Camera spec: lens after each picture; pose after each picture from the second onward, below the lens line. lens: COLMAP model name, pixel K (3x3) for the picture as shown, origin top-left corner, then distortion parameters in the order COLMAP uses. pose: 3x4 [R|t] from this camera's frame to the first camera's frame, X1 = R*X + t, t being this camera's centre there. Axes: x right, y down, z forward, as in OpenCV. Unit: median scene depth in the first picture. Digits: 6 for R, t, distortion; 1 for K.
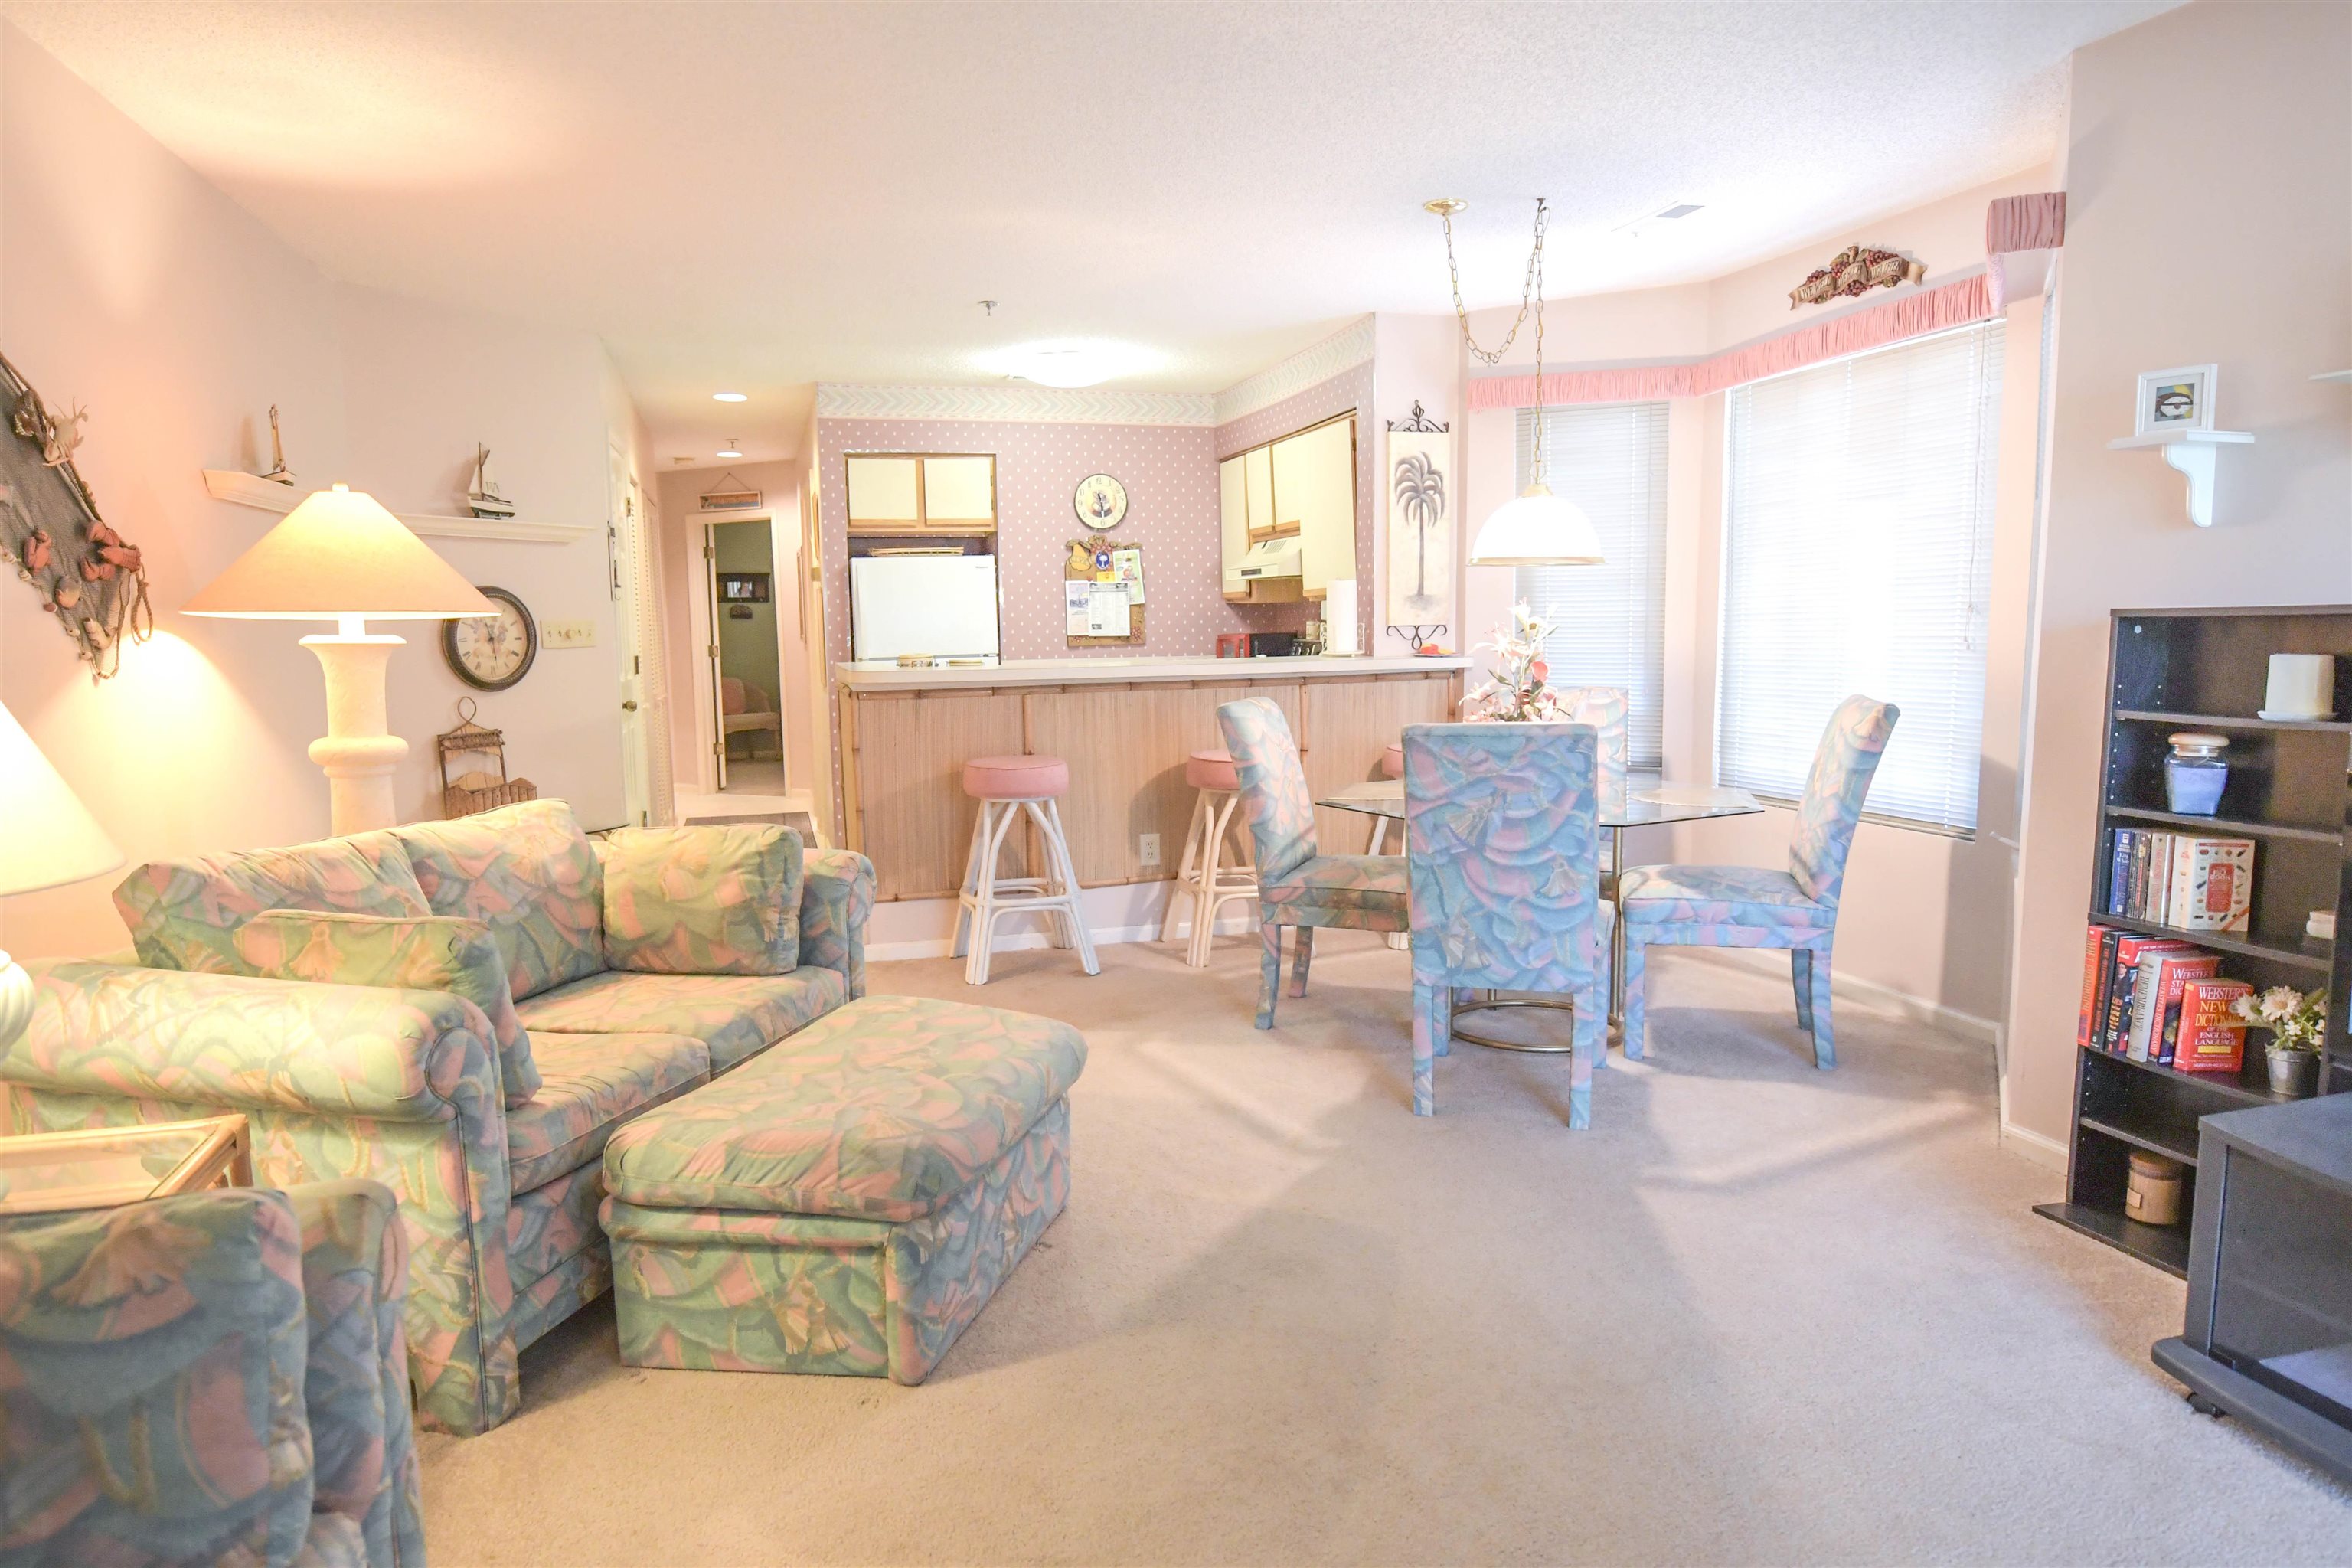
lens RADIAL K [[1431.3, 0, 1167.2], [0, 1431.3, 789.4], [0, 0, 1]] dist [-0.012554, -0.005501]
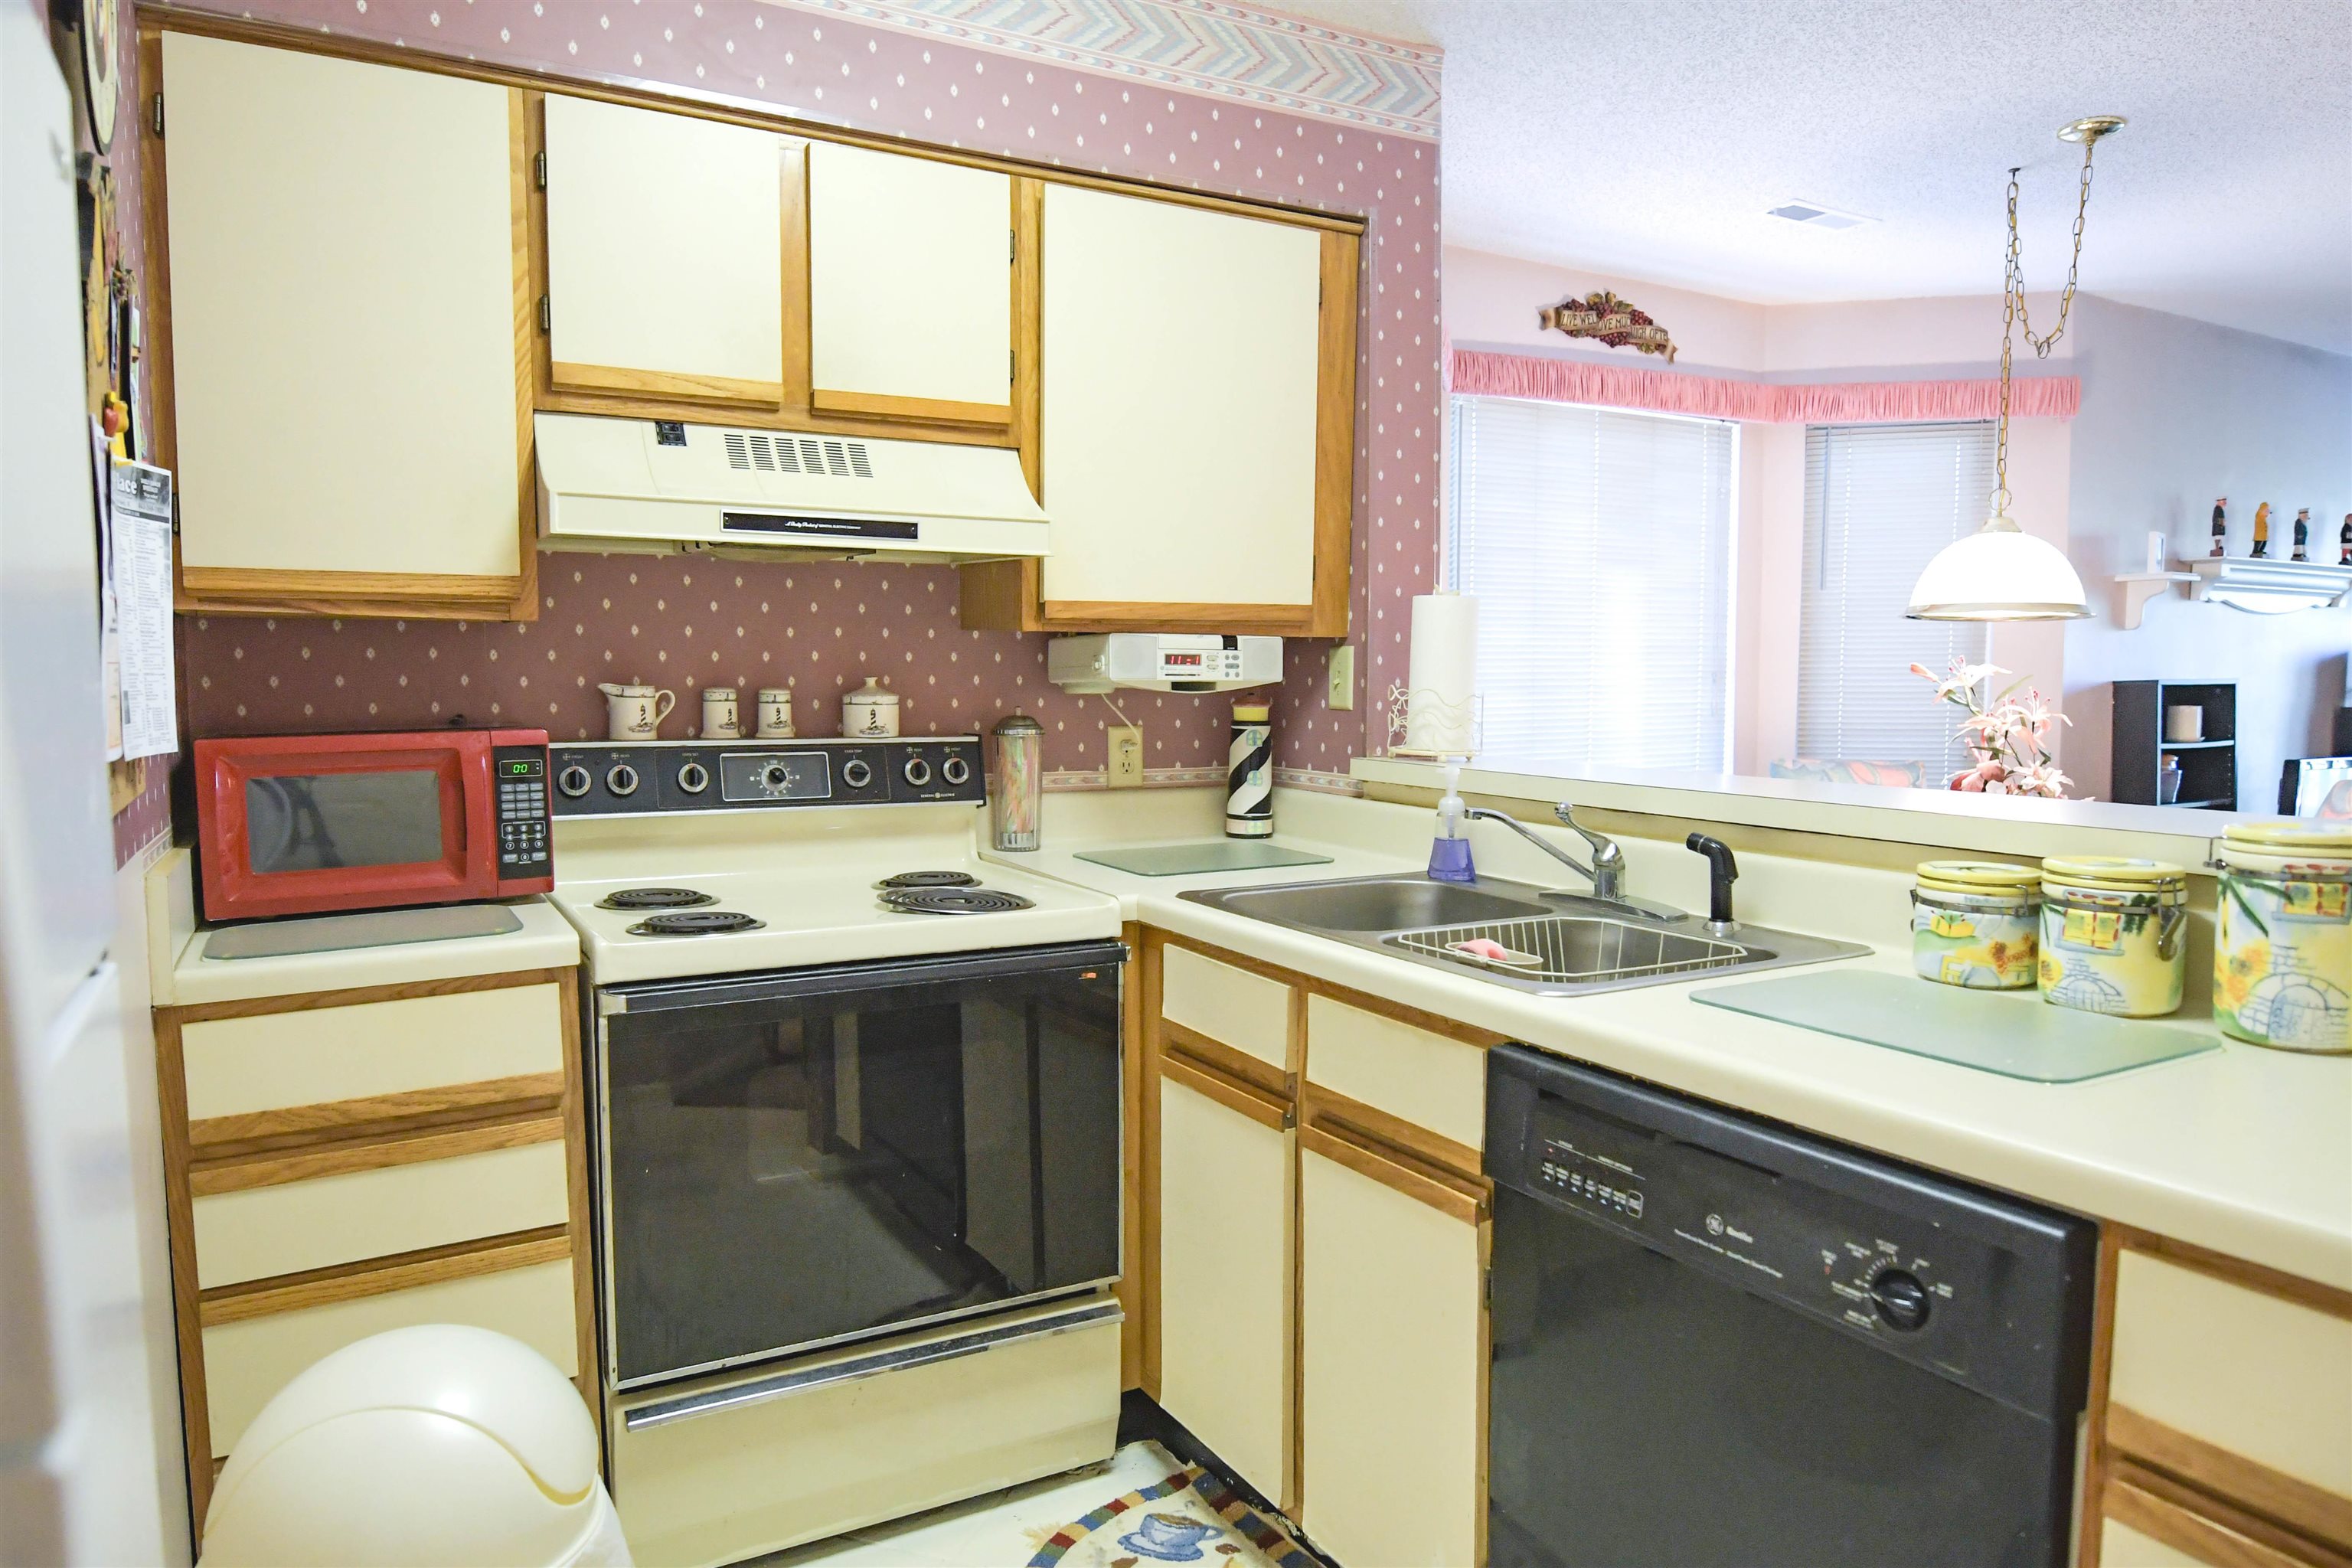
lens RADIAL K [[1479.6, 0, 1166.3], [0, 1479.6, 787.5], [0, 0, 1]] dist [-0.010064, -0.006807]
pose [[-0.228792, -0.059542, 0.971653, -0.436690], [0.115753, 0.989382, 0.087884, -0.184193], [-0.966569, 0.132579, -0.219471, 1.603198]]
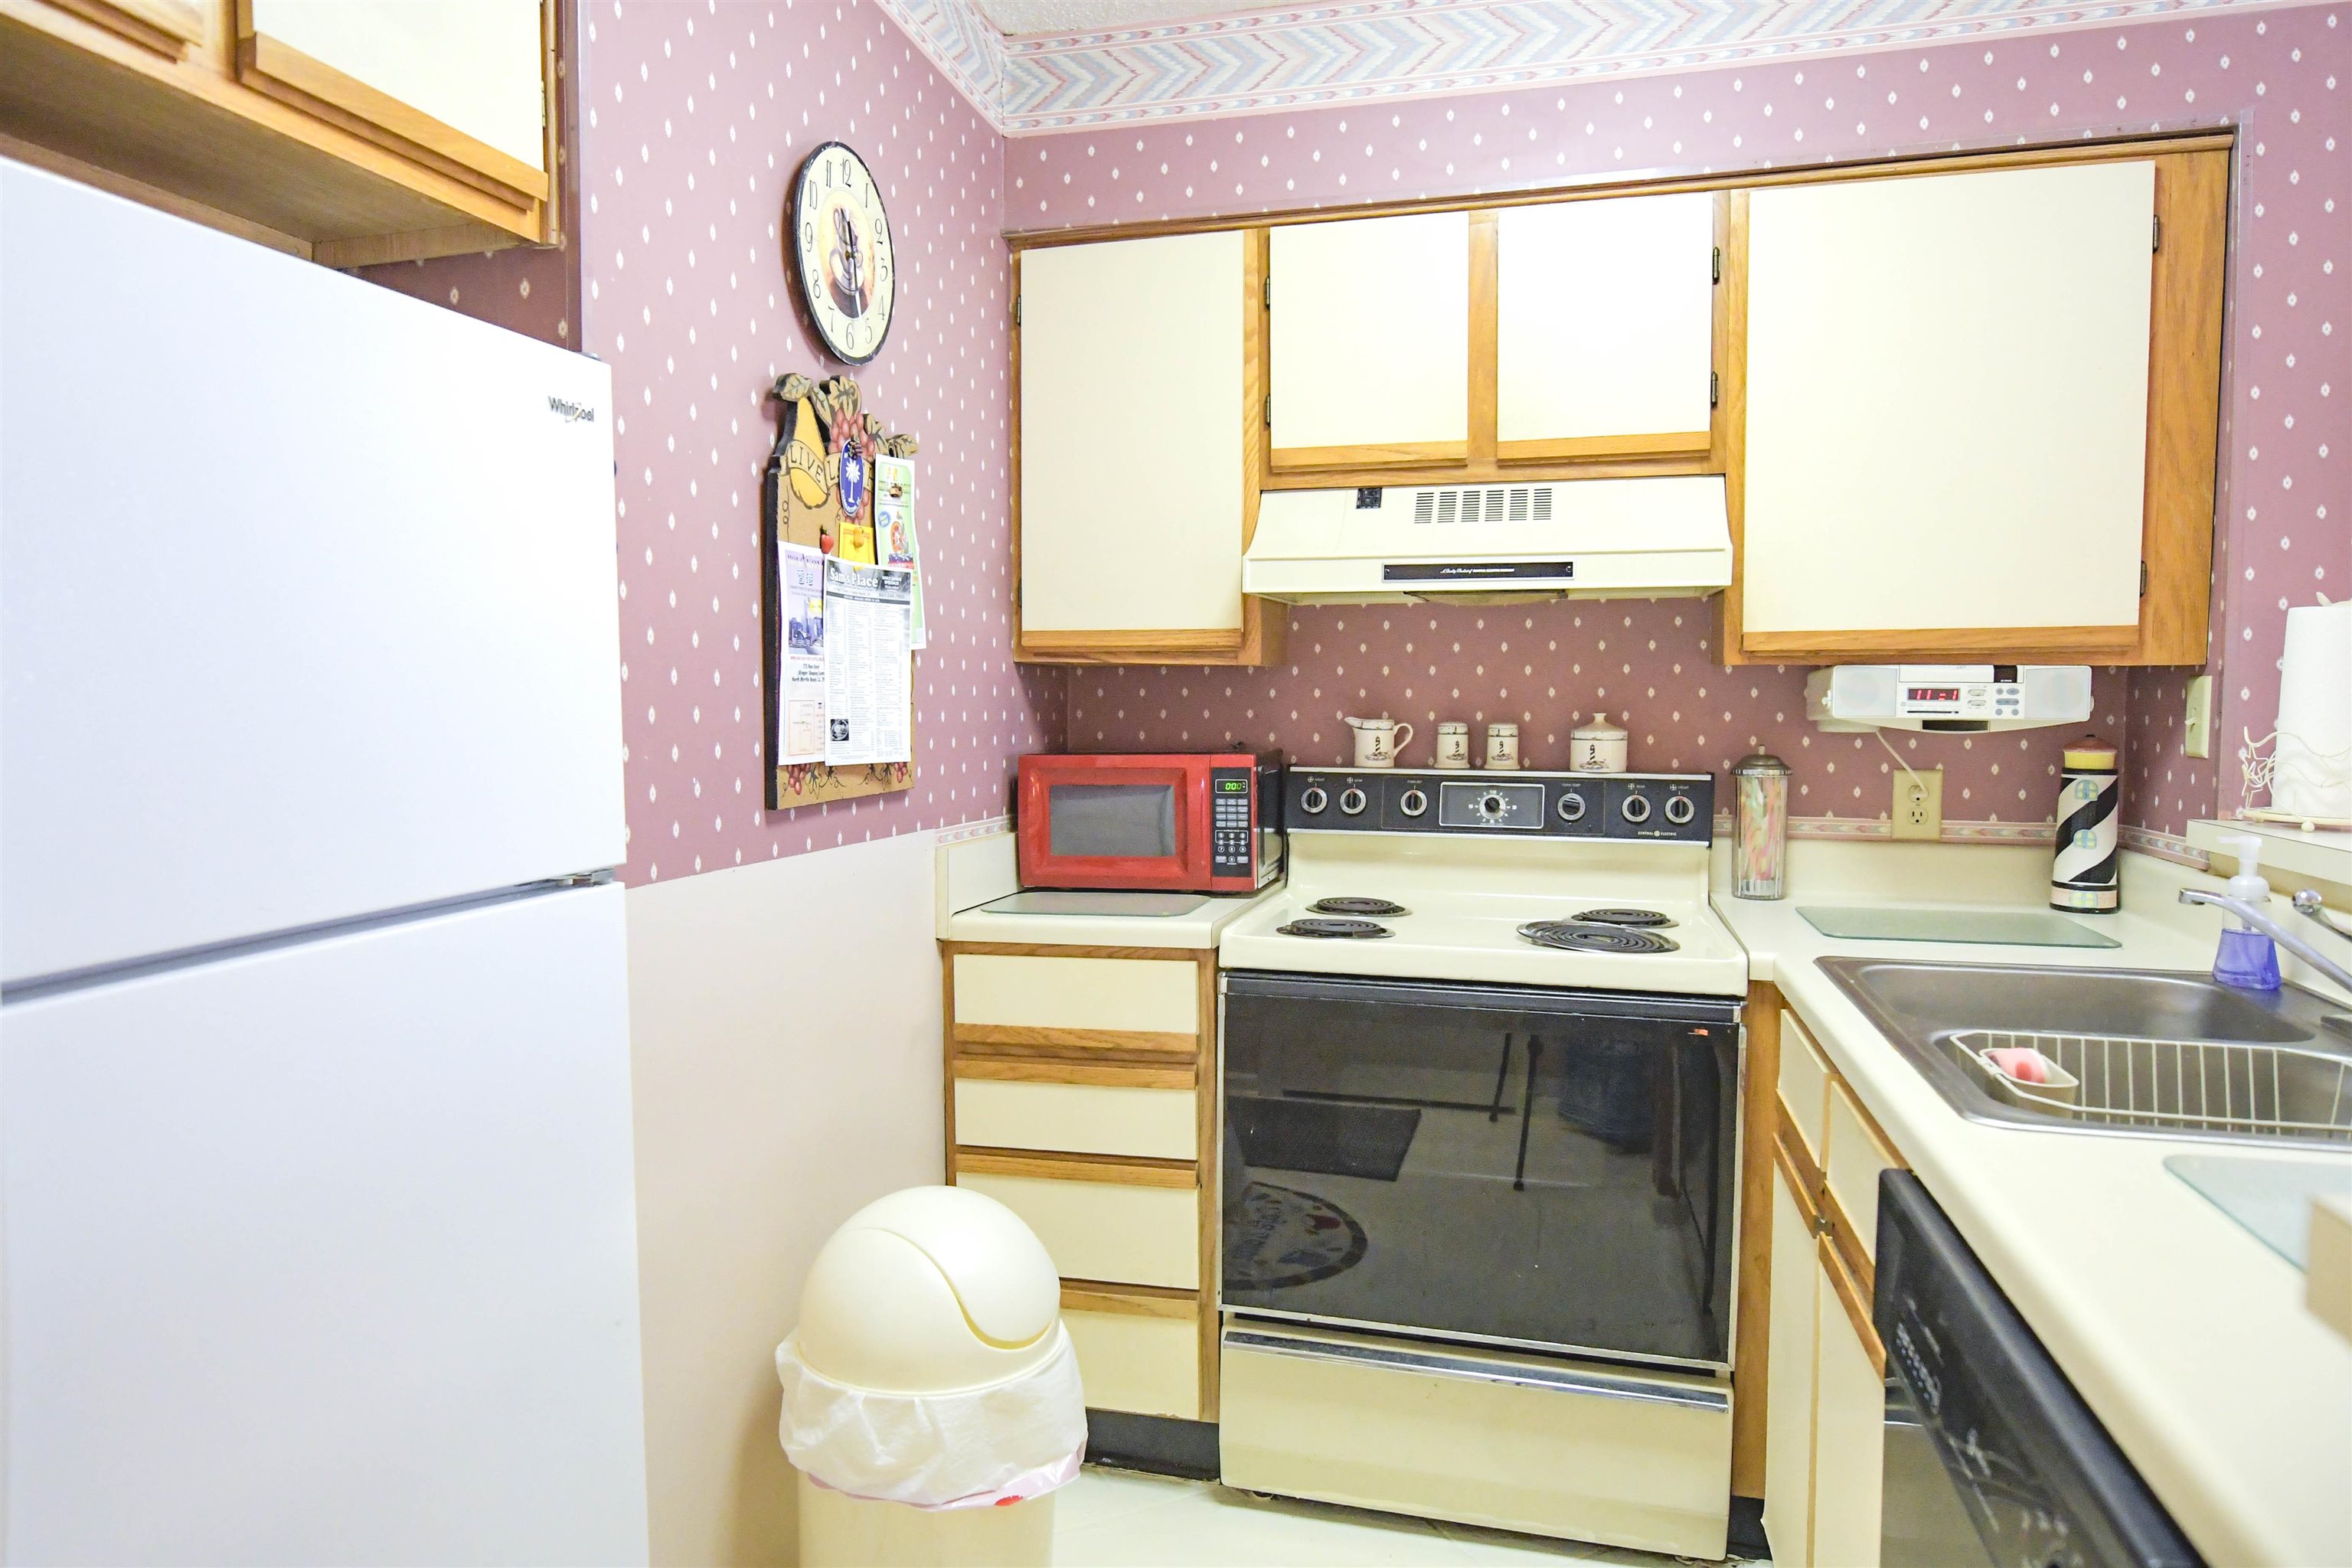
lens RADIAL K [[1431.3, 0, 1167.2], [0, 1431.3, 789.4], [0, 0, 1]] dist [-0.012554, -0.005501]
pose [[0.518436, -0.032527, 0.854498, -0.419065], [0.088749, 0.995927, -0.015934, -0.164188], [-0.850499, 0.084097, 0.519211, 1.425341]]
